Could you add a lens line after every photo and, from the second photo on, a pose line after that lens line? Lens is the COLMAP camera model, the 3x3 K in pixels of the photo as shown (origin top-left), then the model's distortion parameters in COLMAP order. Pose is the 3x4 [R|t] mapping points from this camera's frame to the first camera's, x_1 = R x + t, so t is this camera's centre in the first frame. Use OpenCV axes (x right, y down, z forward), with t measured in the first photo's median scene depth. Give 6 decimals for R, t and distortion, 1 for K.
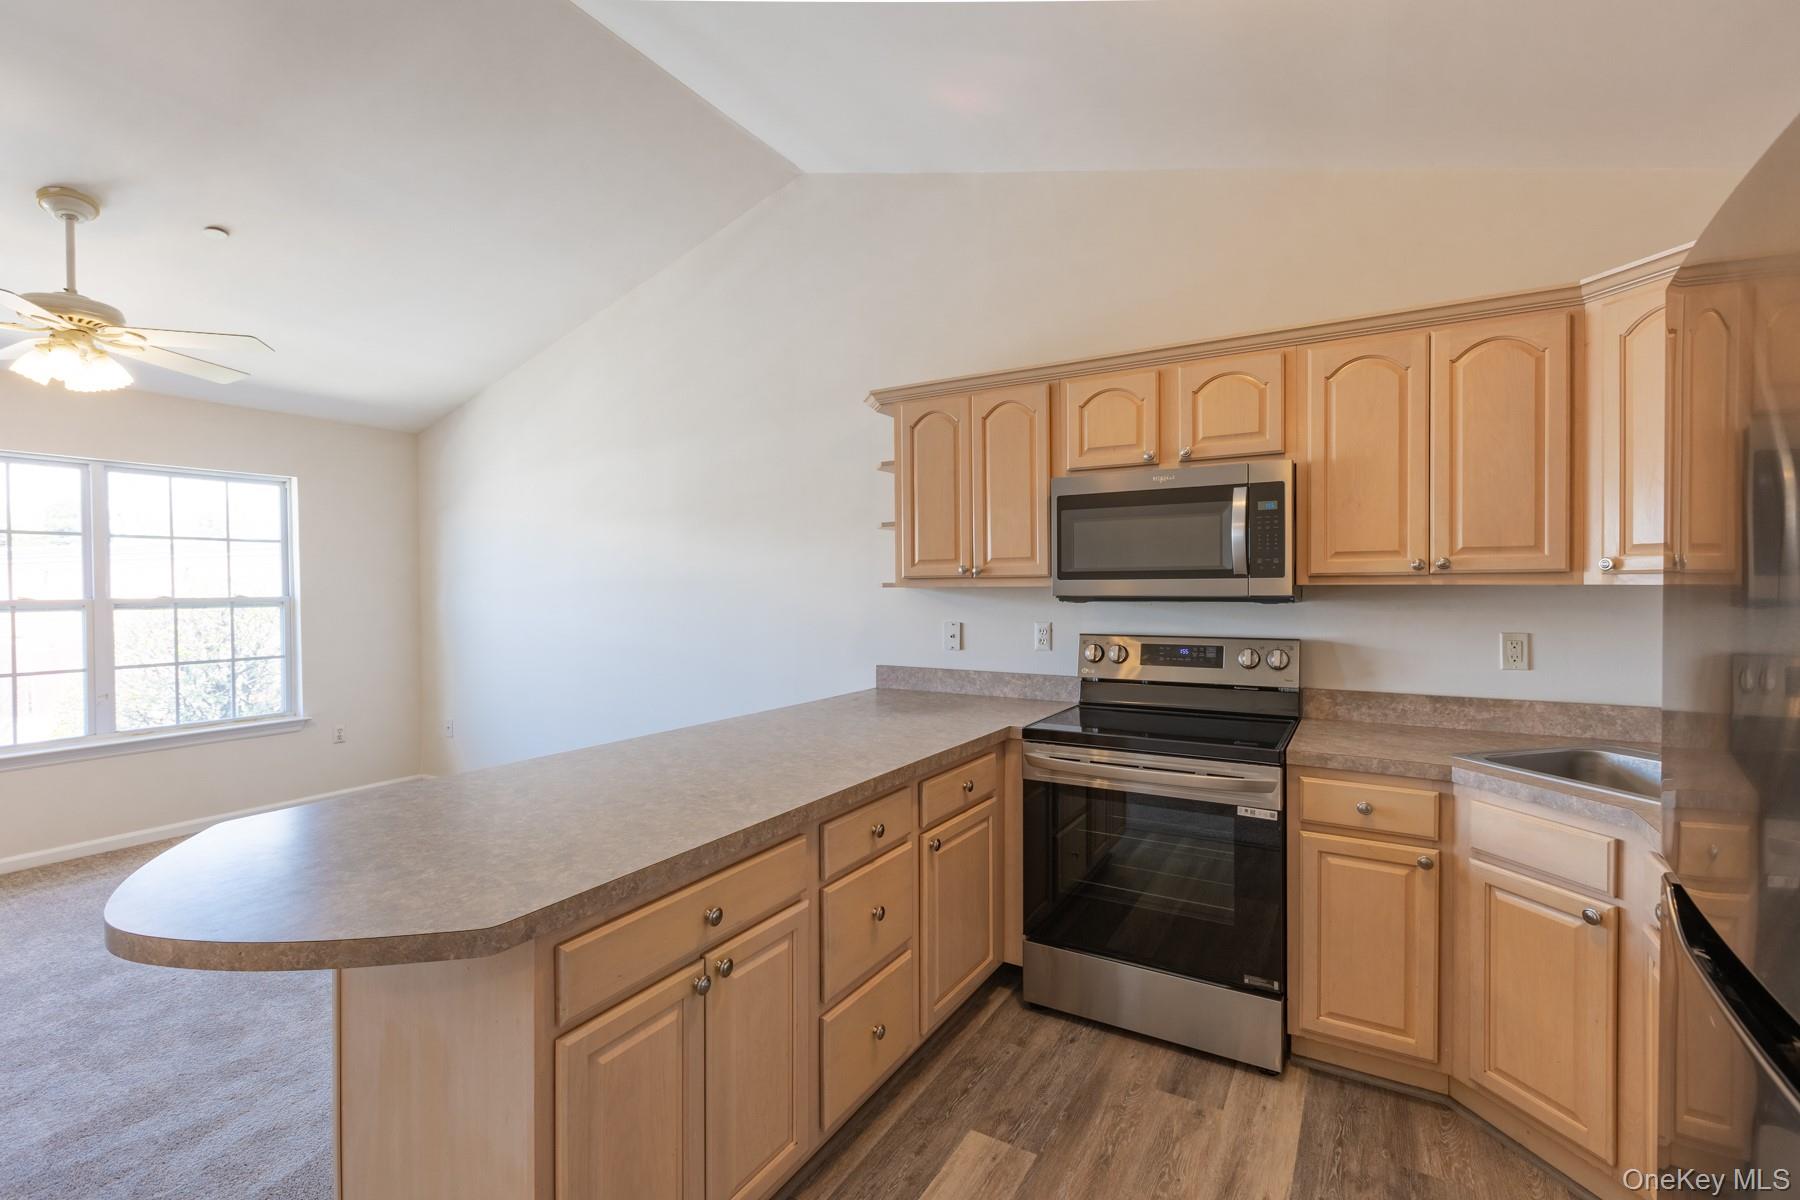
lens RADIAL K [[803.1, 0, 887.6], [0, 803.1, 595.7], [0, 0, 1]] dist [0.001071, 0.000343]
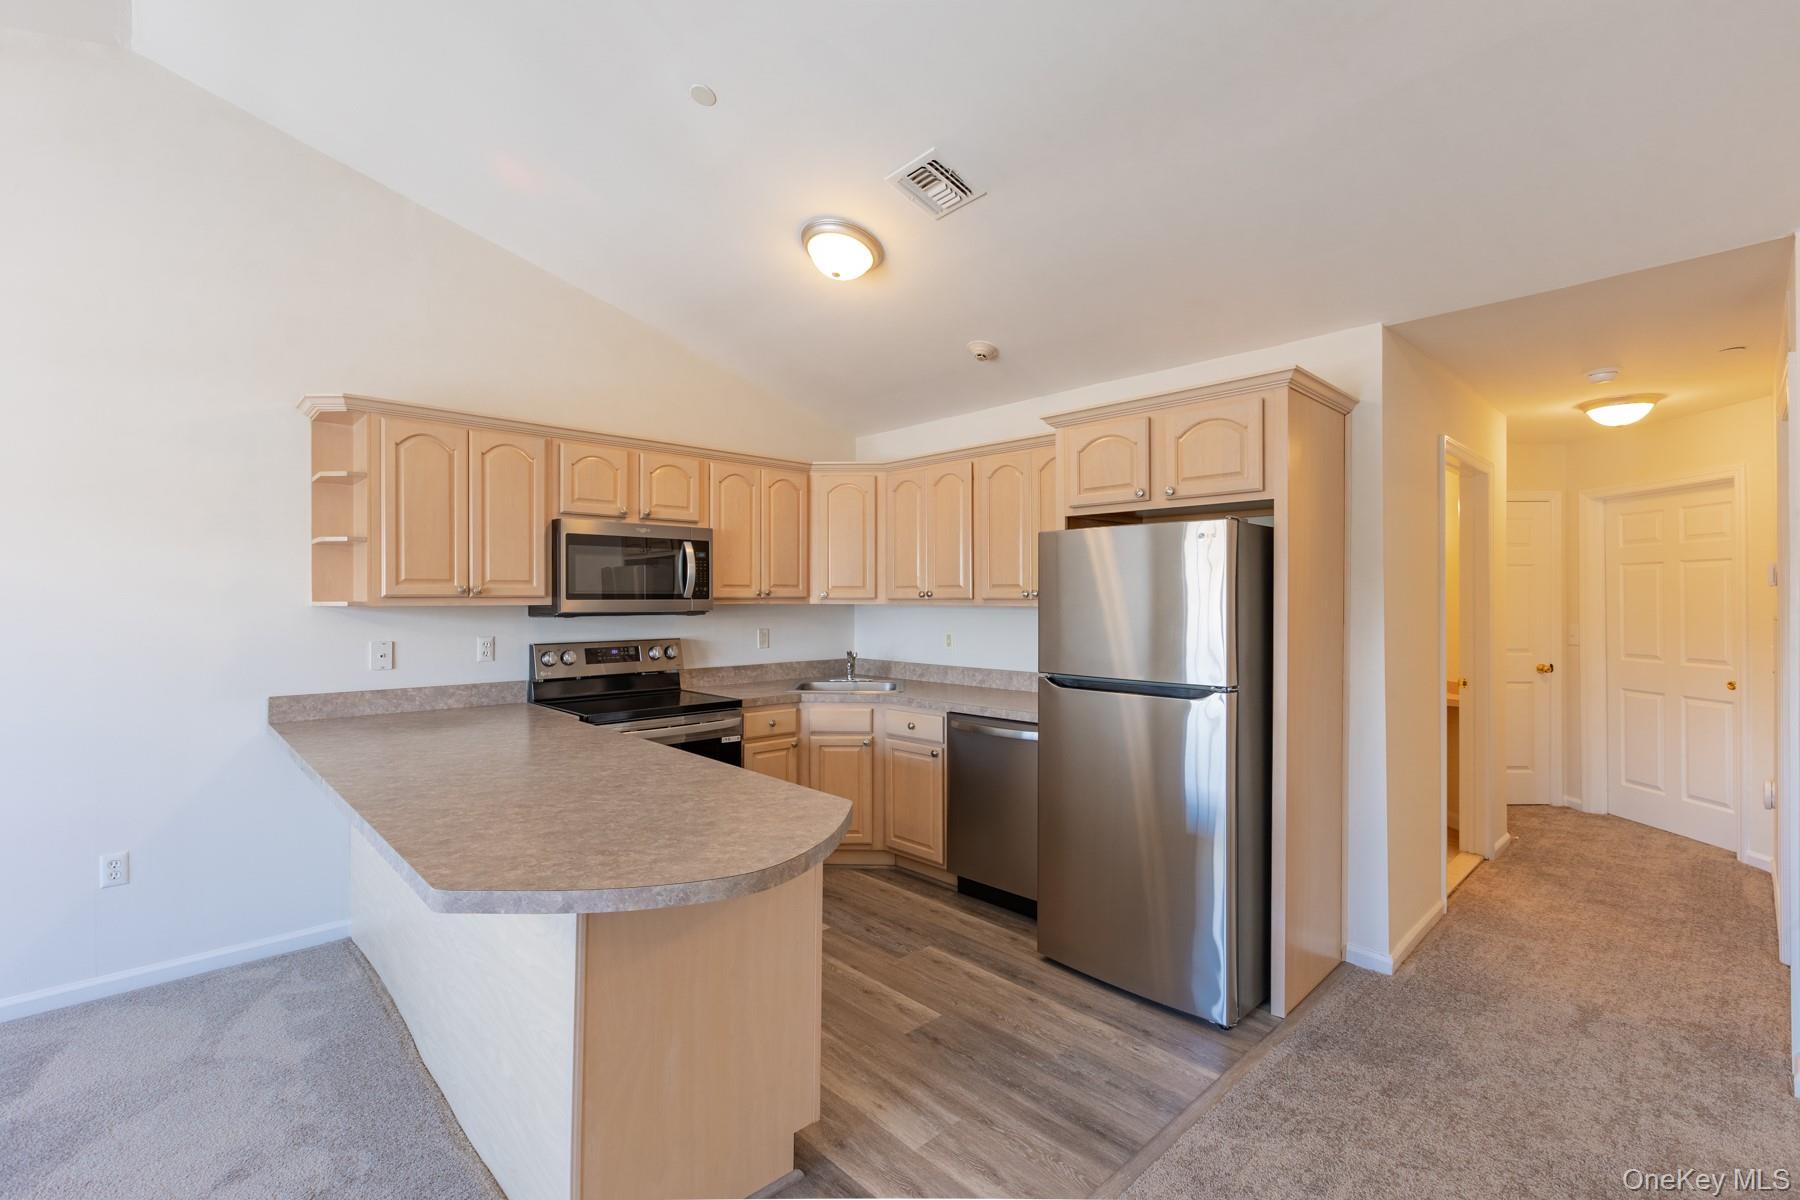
lens RADIAL K [[803.1, 0, 887.6], [0, 803.1, 595.7], [0, 0, 1]] dist [0.001071, 0.000343]
pose [[0.265619, 0.010324, 0.964023, -0.890614], [0.011126, 0.999843, -0.013773, -0.003084], [-0.964014, 0.014384, 0.265462, 0.188549]]
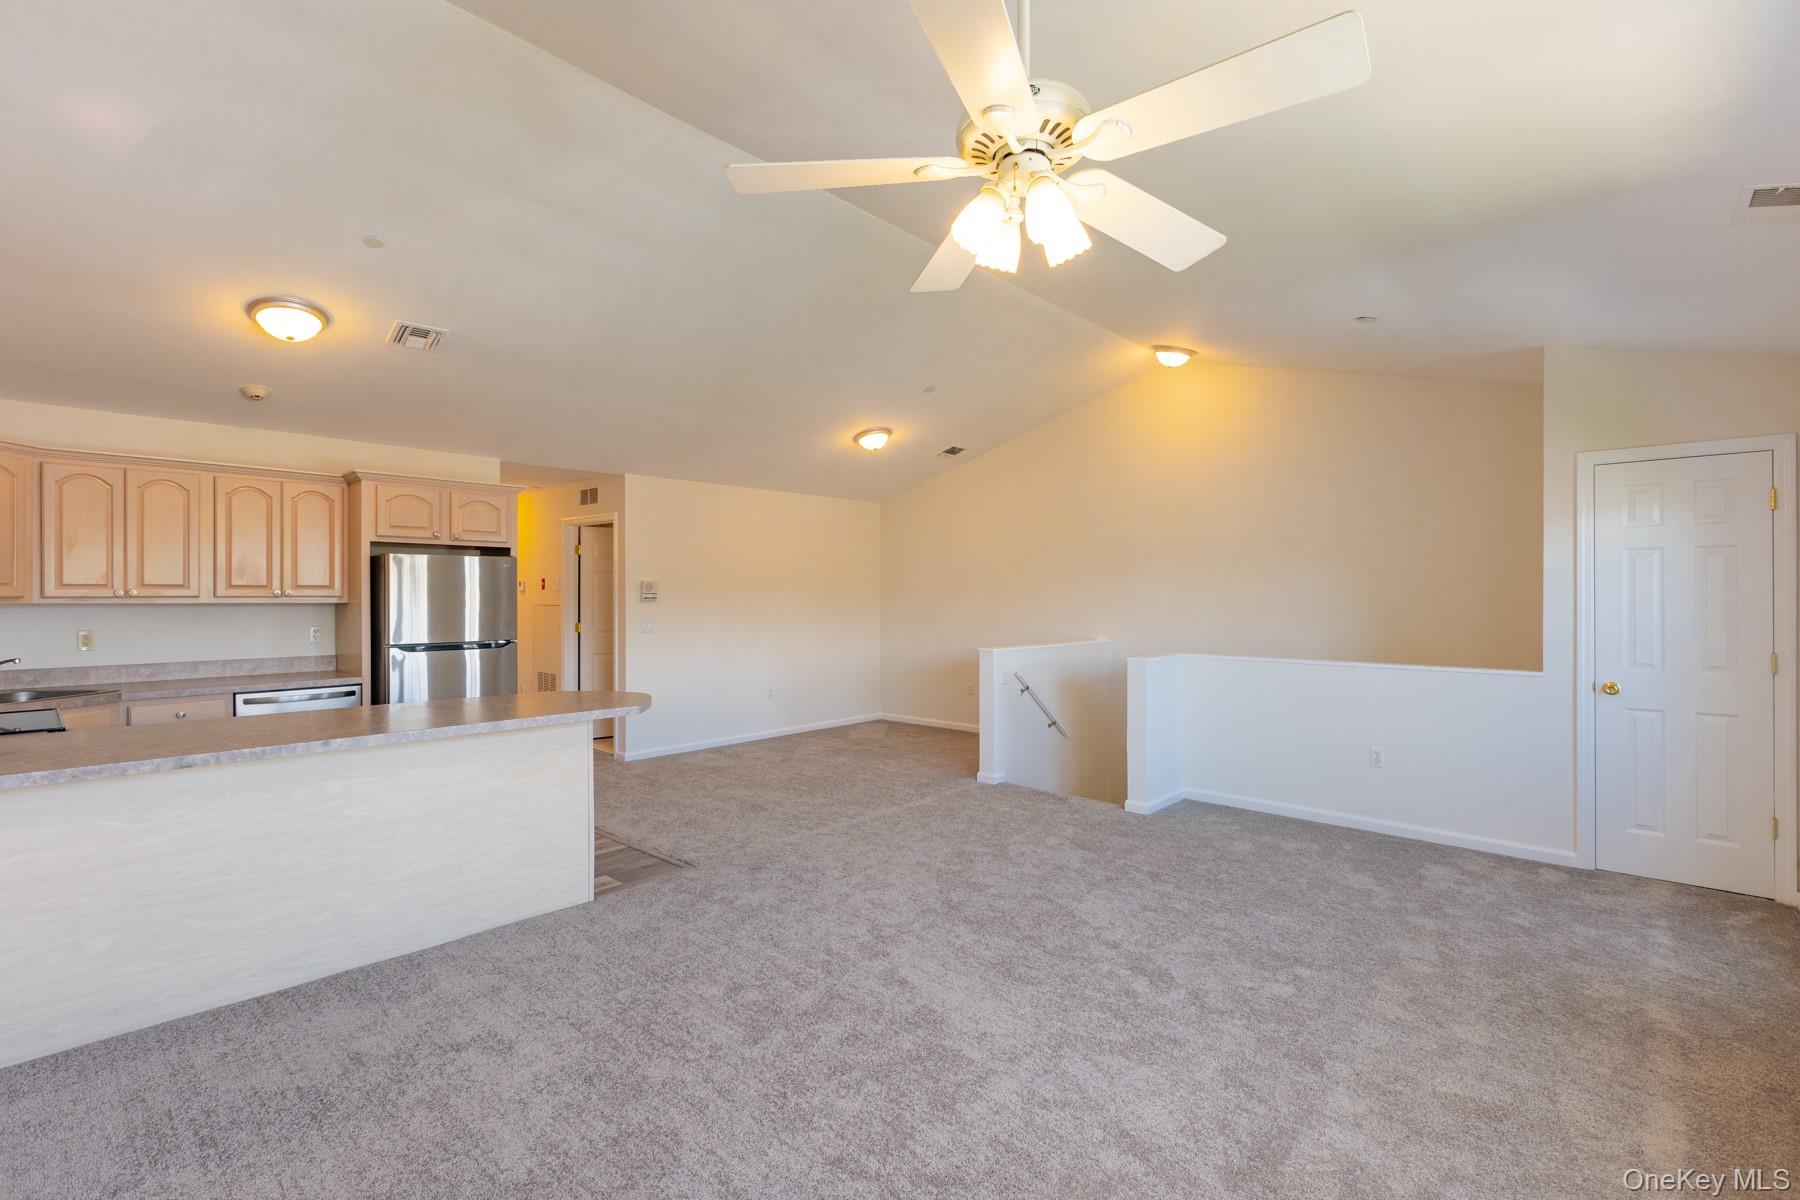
lens RADIAL K [[803.1, 0, 887.6], [0, 803.1, 595.7], [0, 0, 1]] dist [0.001071, 0.000343]
pose [[-0.978609, 0.009065, 0.205528, -1.150868], [0.011578, 0.999872, 0.011026, -0.020833], [-0.205402, 0.013170, -0.978589, 1.781655]]
